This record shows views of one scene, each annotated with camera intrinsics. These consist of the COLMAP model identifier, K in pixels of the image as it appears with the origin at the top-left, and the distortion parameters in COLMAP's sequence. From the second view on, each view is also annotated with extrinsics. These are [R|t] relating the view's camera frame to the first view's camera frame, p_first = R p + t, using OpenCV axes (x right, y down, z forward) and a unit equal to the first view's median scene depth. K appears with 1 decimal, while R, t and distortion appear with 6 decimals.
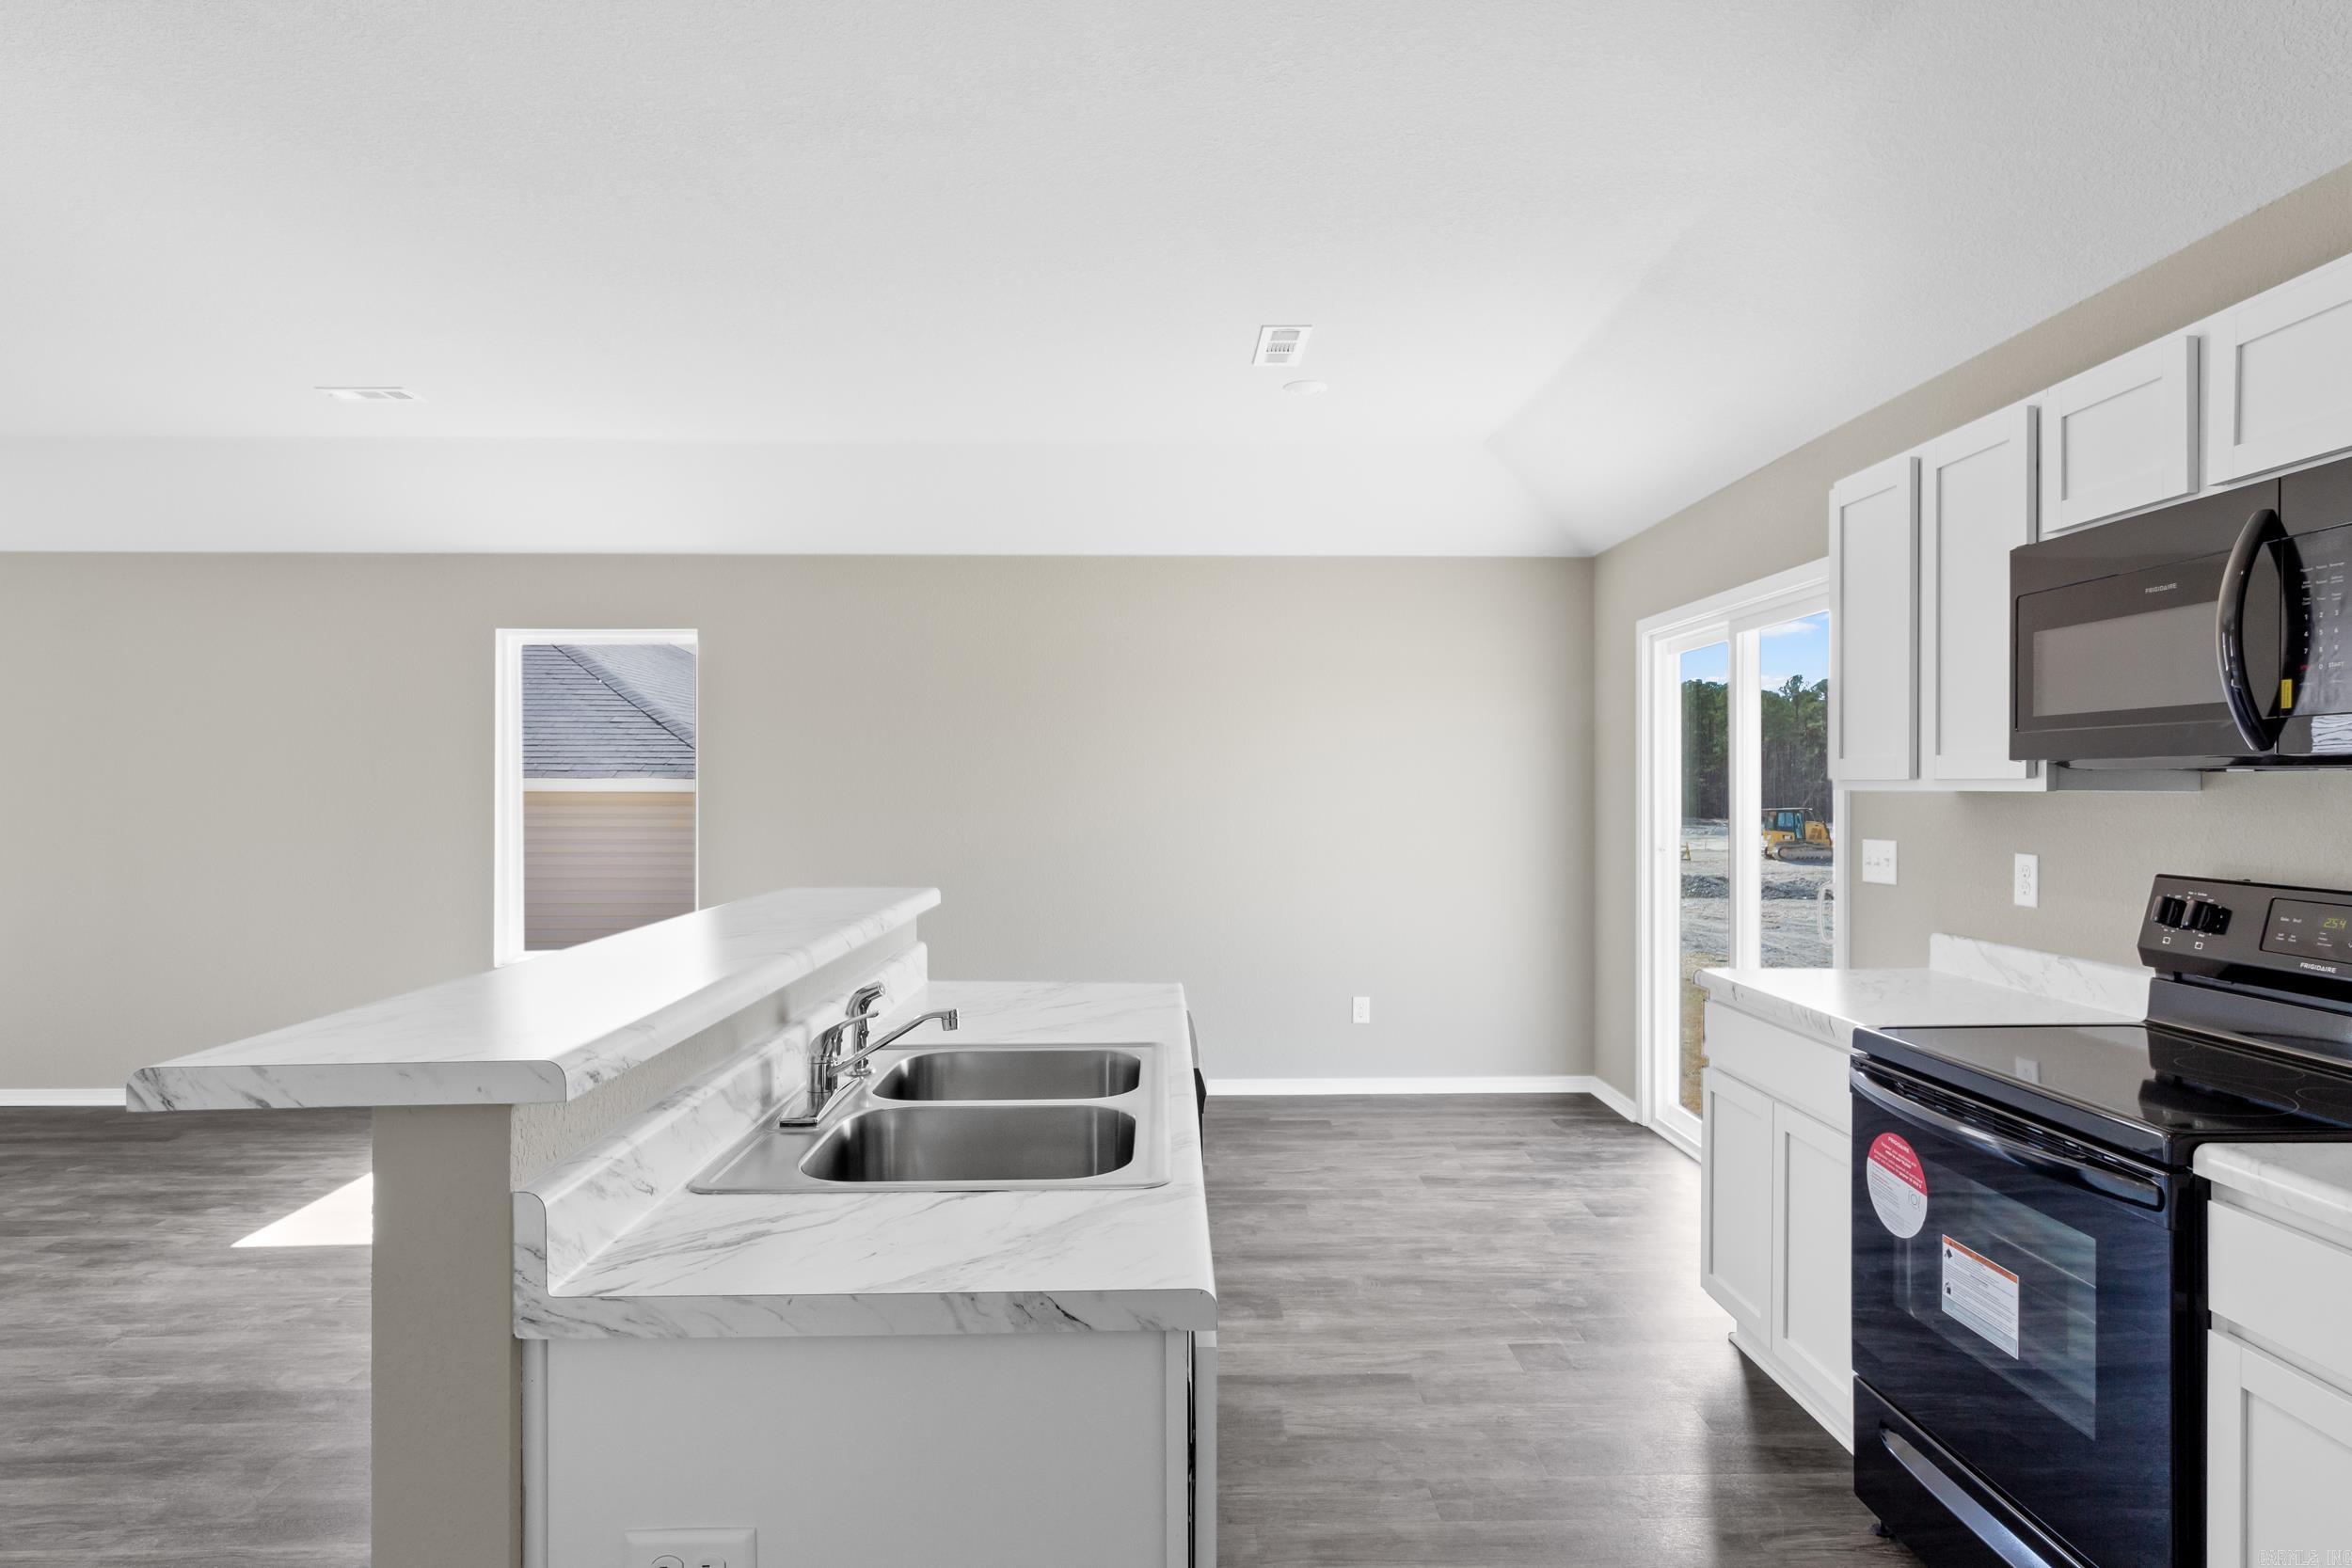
lens RADIAL K [[1290.1, 0, 1195.2], [0, 1290.1, 783.4], [0, 0, 1]] dist [0.001176, 0.001081]
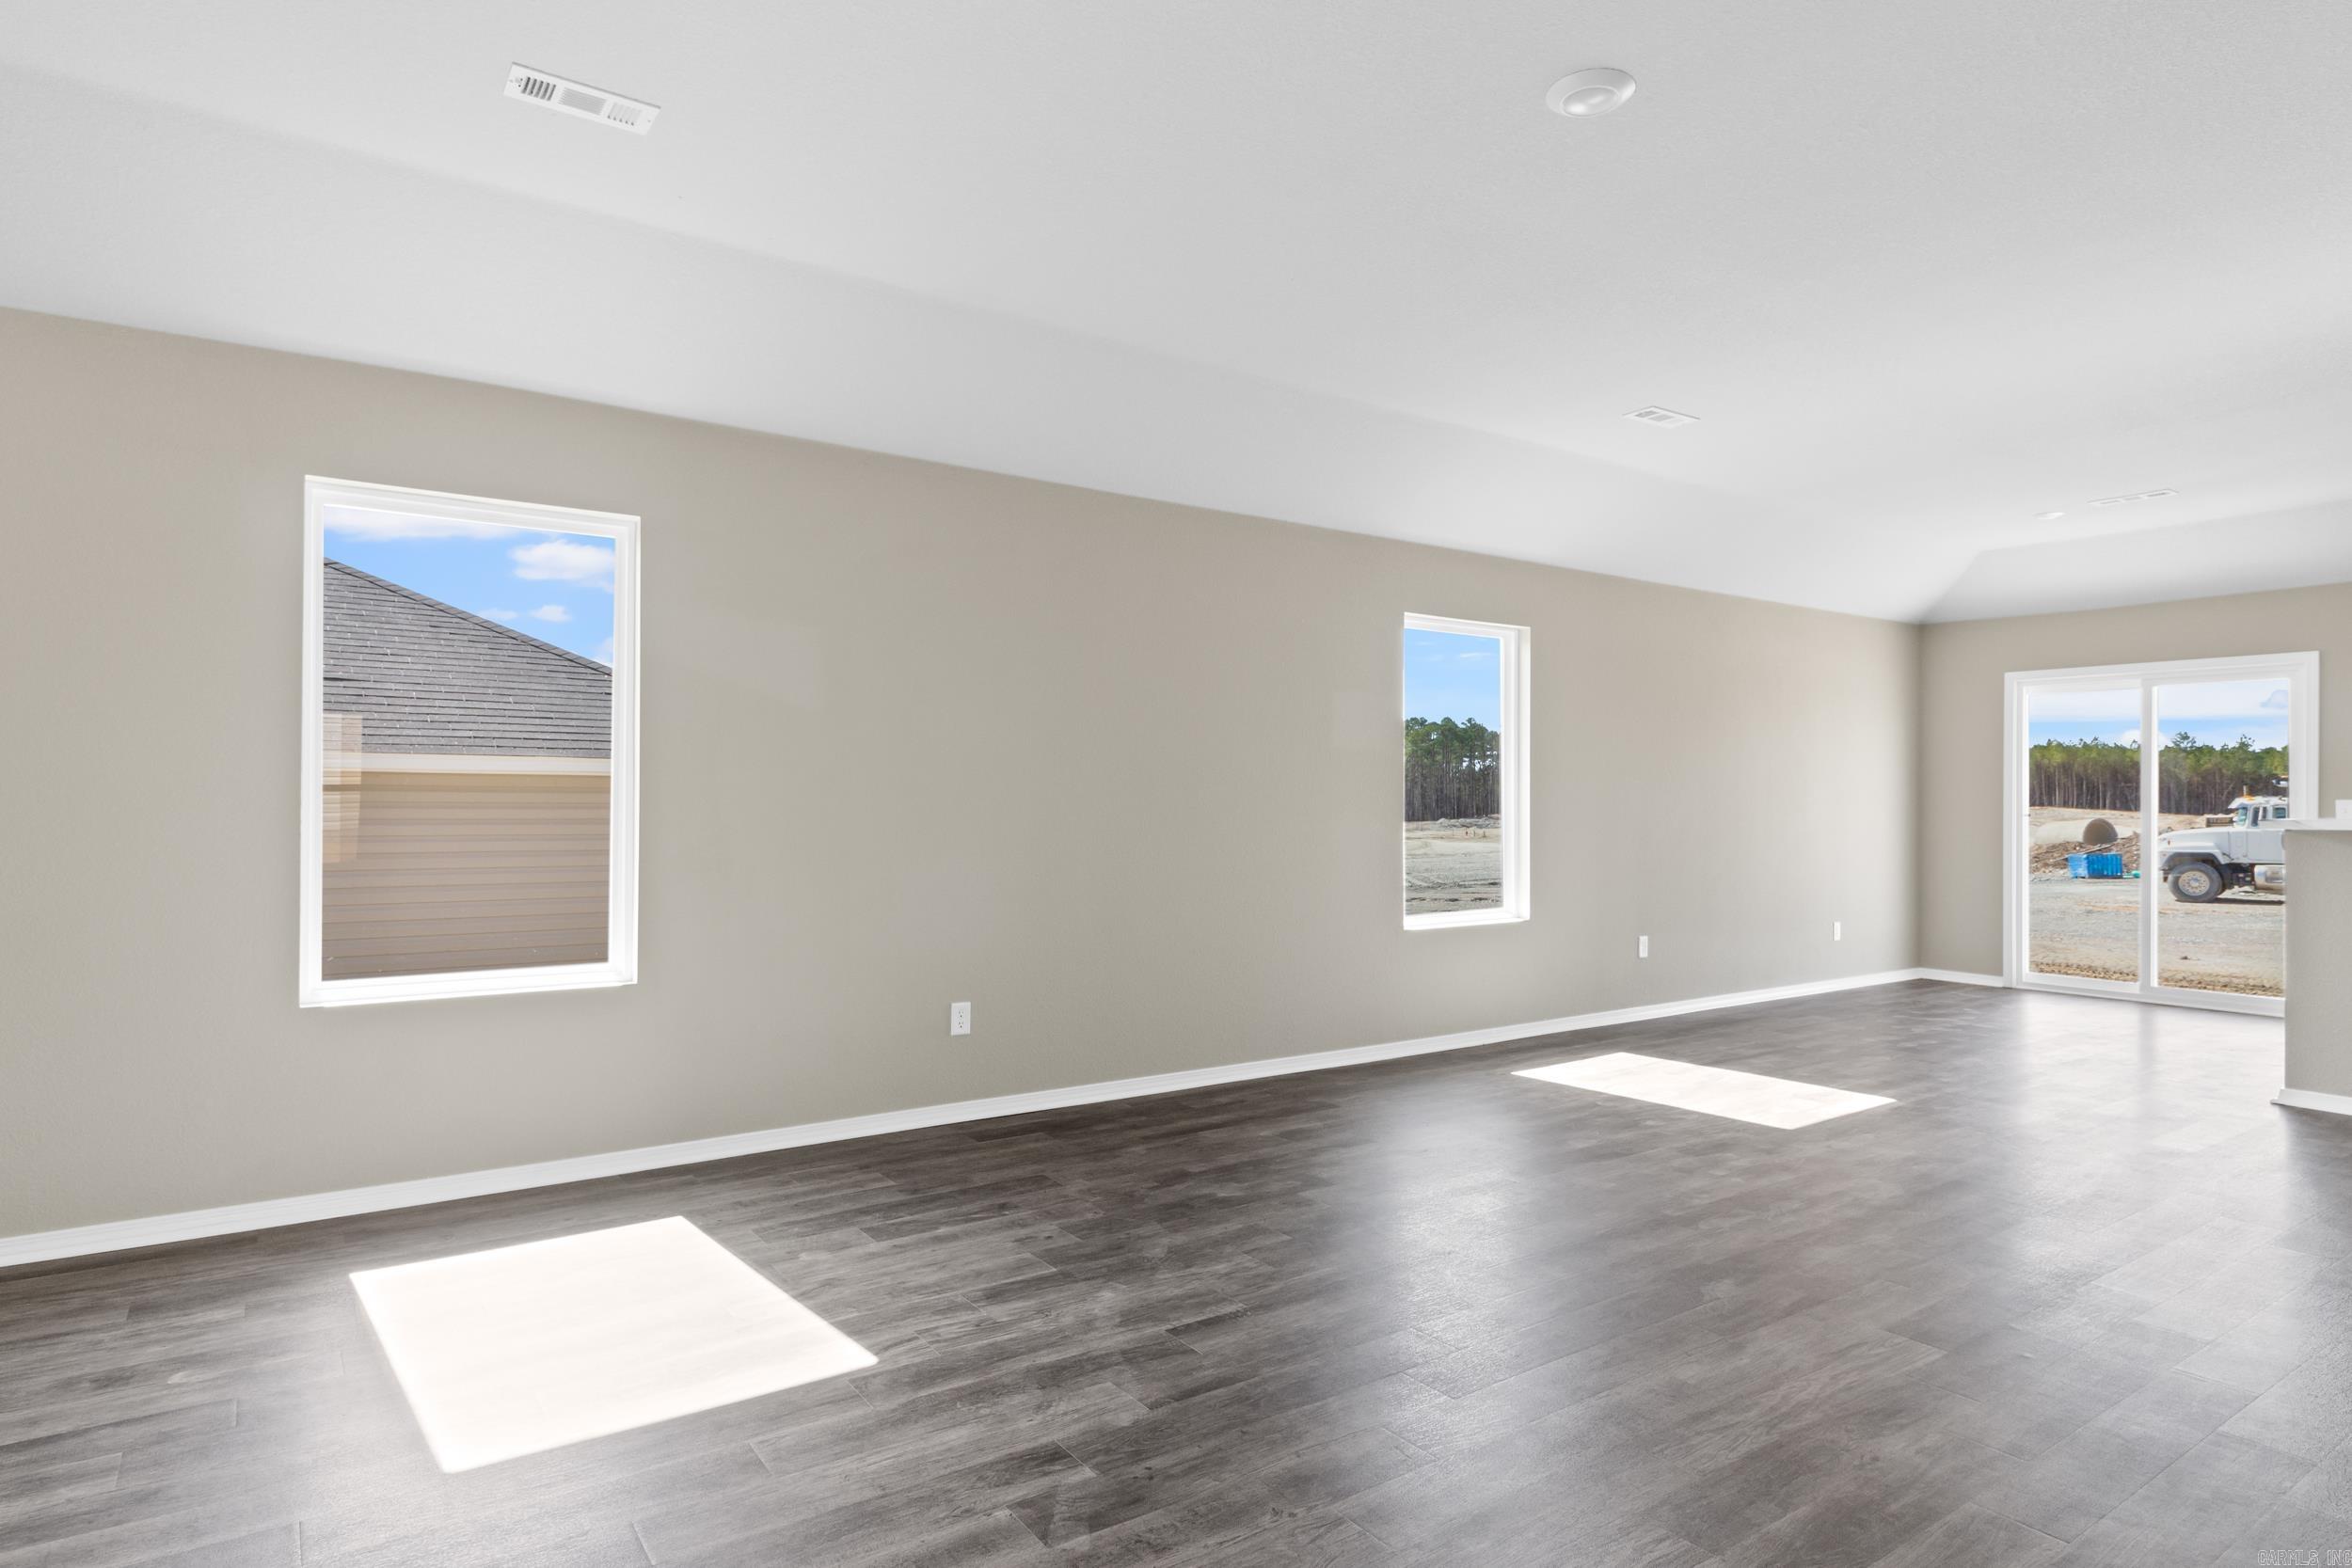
lens RADIAL K [[1290.1, 0, 1196.0], [0, 1290.1, 805.2], [0, 0, 1]] dist [0.001176, 0.001081]
pose [[0.836002, 0.003490, 0.548715, -2.972943], [-0.006839, 0.999968, 0.004059, 0.082240], [-0.548684, -0.007146, 0.835999, 0.459956]]
